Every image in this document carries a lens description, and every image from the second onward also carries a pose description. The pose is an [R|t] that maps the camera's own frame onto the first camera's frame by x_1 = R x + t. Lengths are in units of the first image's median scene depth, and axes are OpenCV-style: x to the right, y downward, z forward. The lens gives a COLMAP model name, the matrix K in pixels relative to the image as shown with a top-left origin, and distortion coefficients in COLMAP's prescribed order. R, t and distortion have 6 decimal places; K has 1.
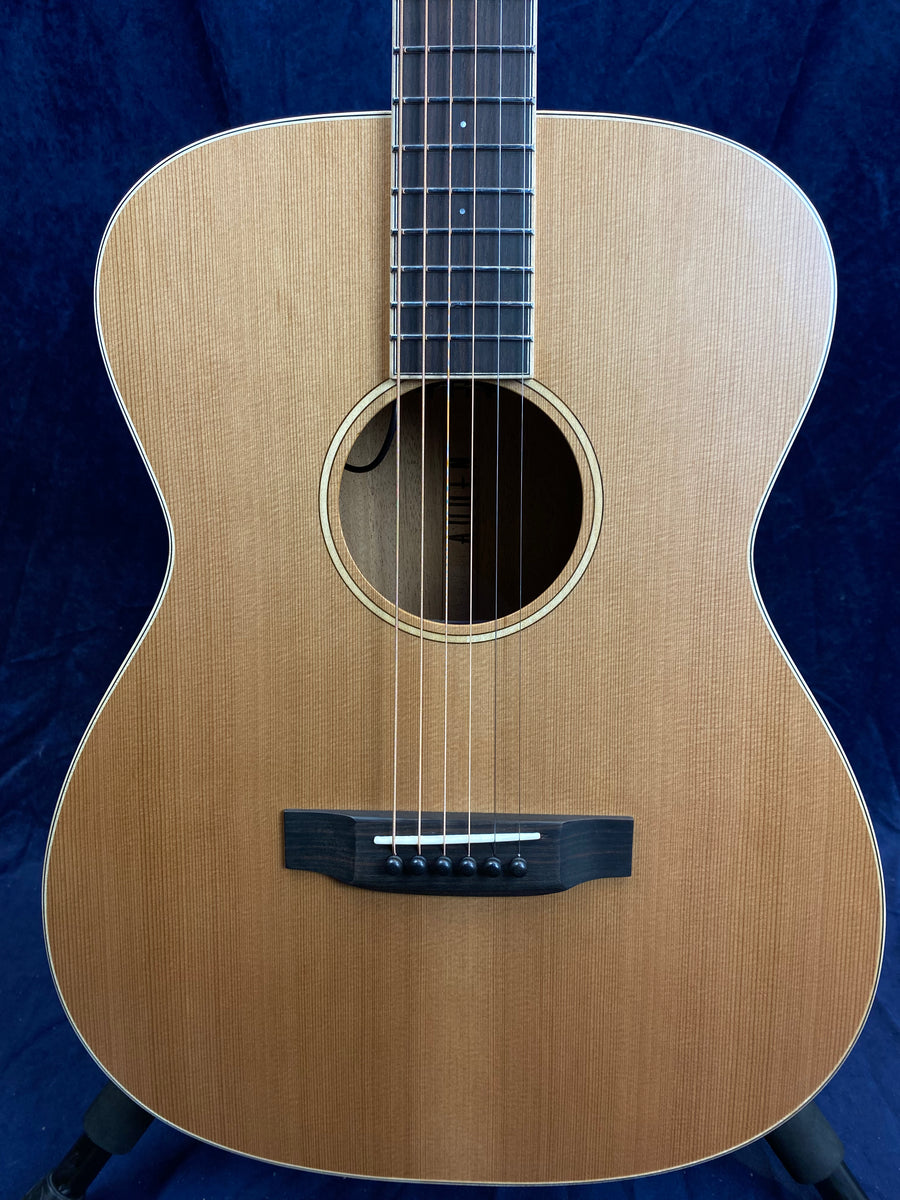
lens RADIAL K [[903.8, 0, 455.5], [0, 903.8, 598.1], [0, 0, 1]] dist [-0.008780, -0.002393]
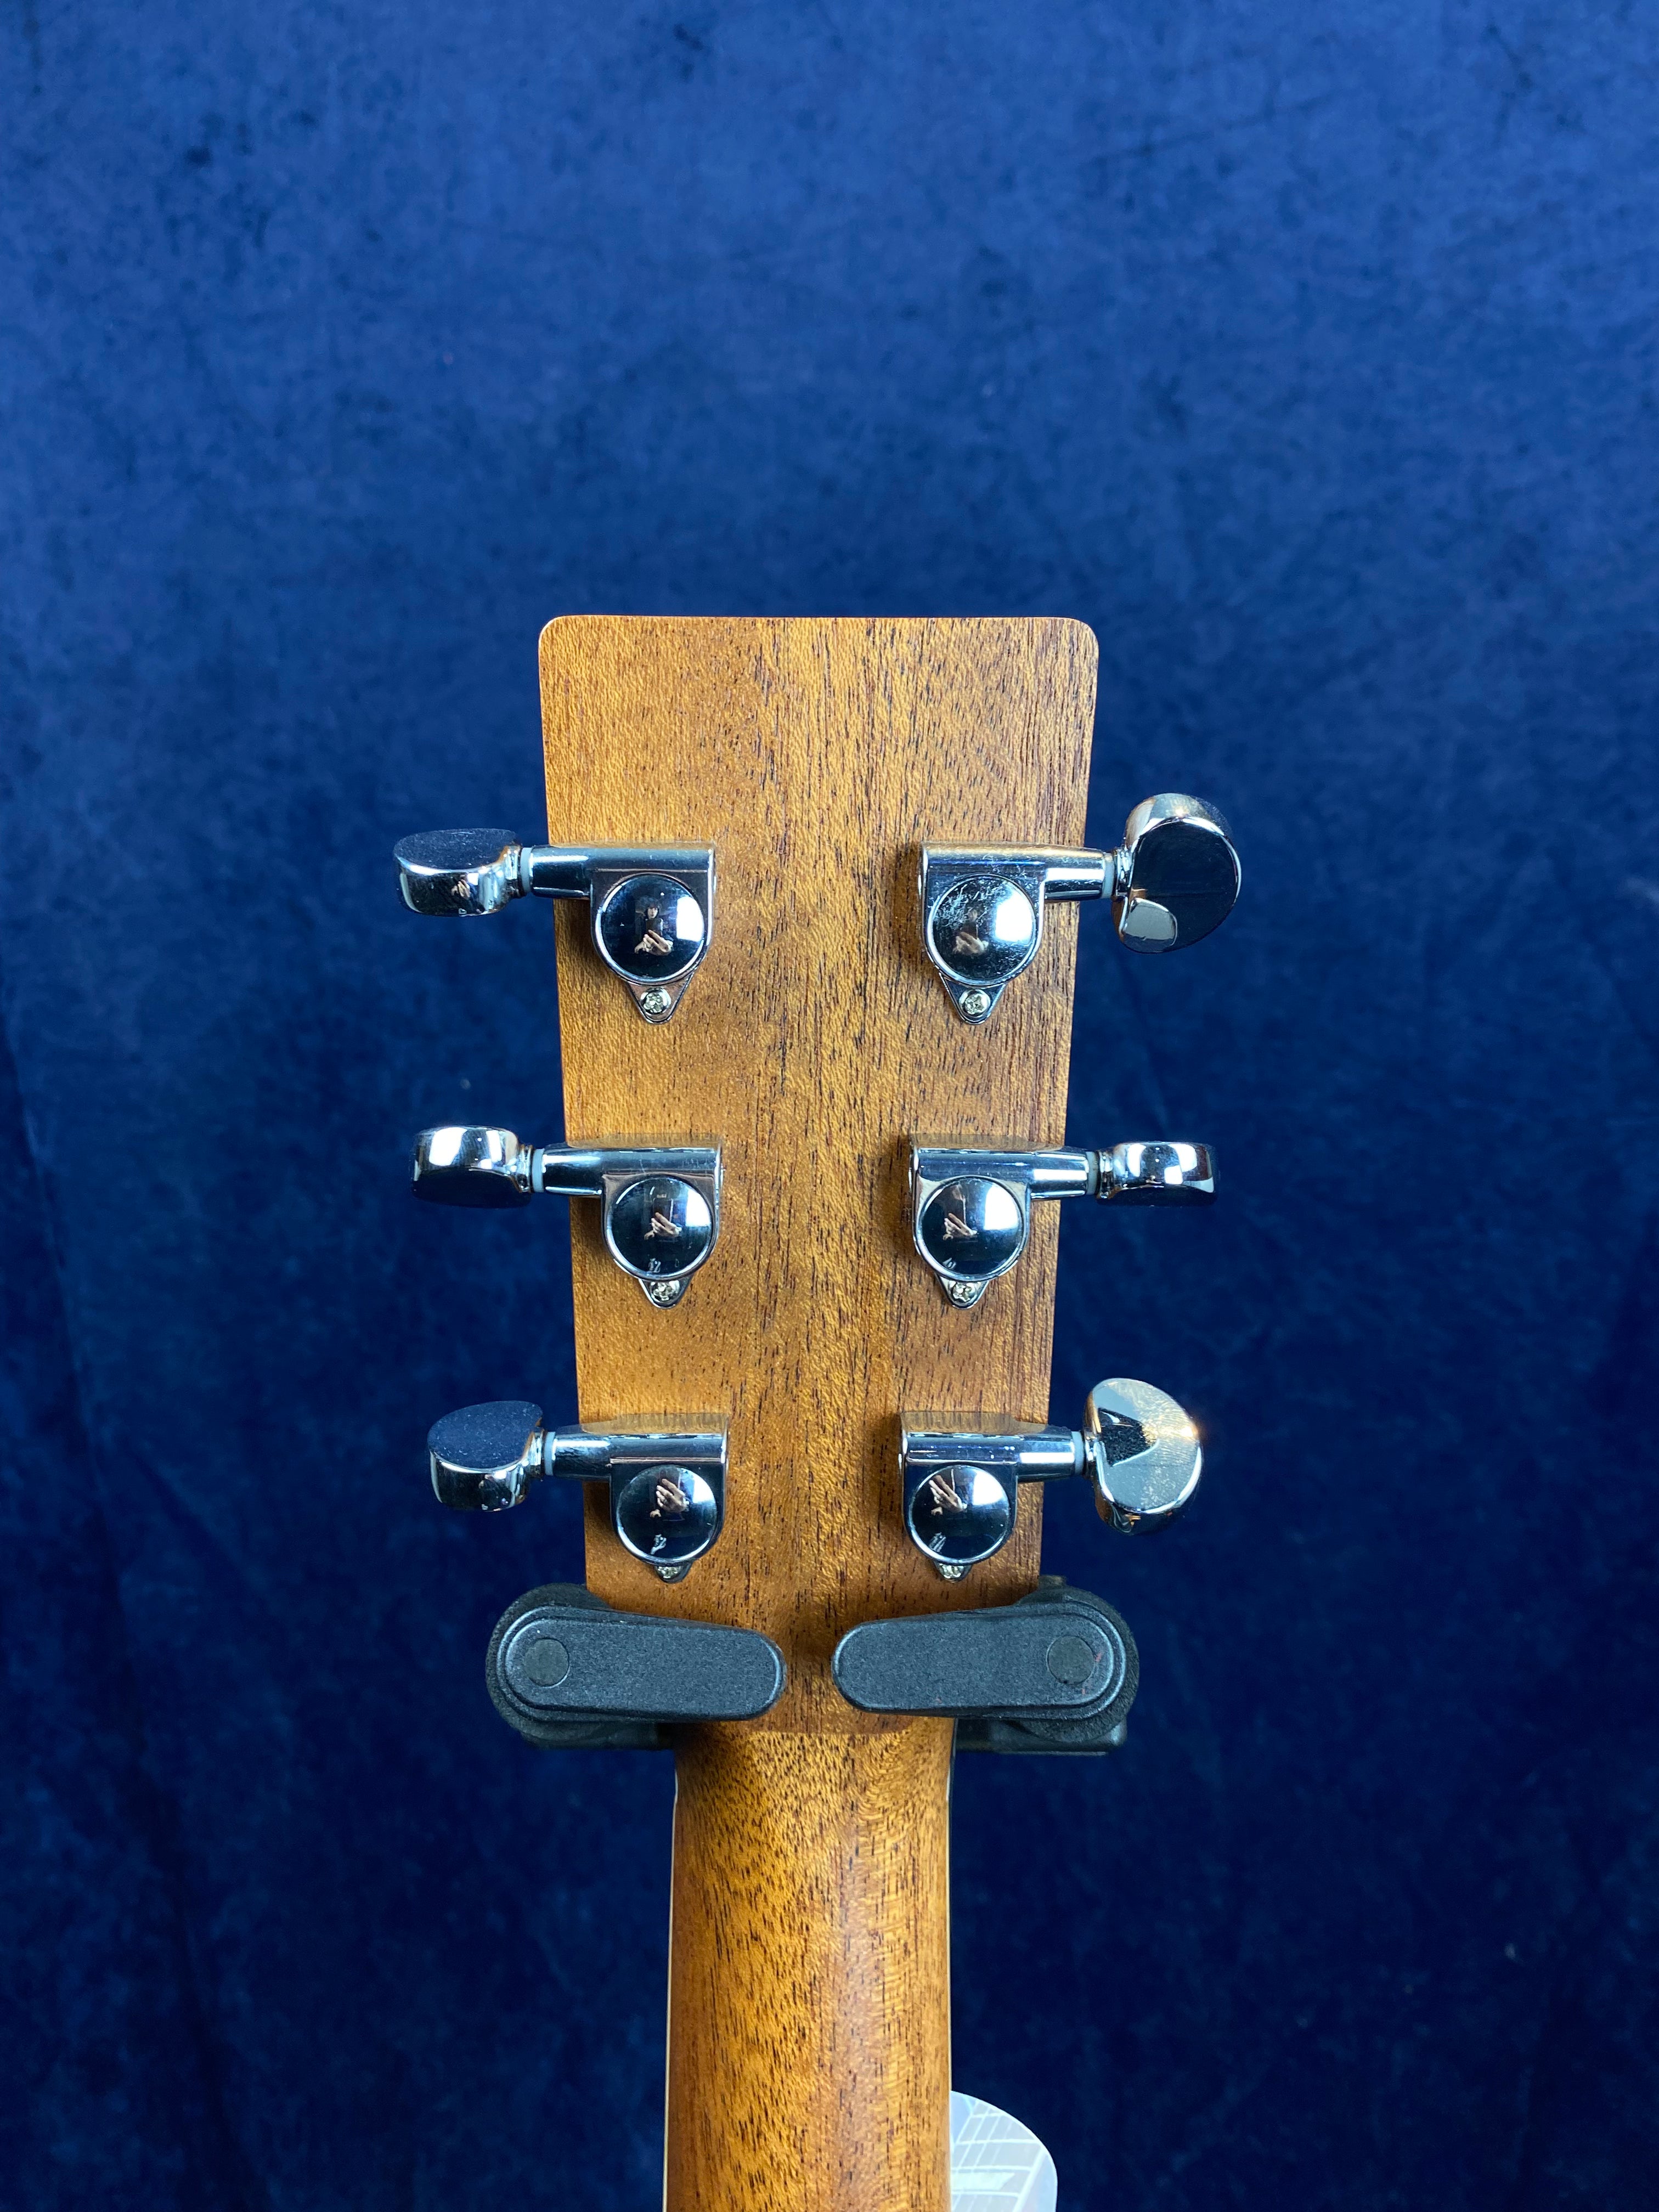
lens RADIAL K [[1666.0, 0, 823.9], [0, 1666.0, 1092.4], [0, 0, 1]] dist [-0.008780, -0.002393]
pose [[0.999490, -0.009803, 0.030403, -0.000449], [0.020920, 0.920131, -0.391051, -1.336022], [-0.024141, 0.391487, 0.919867, 0.001899]]
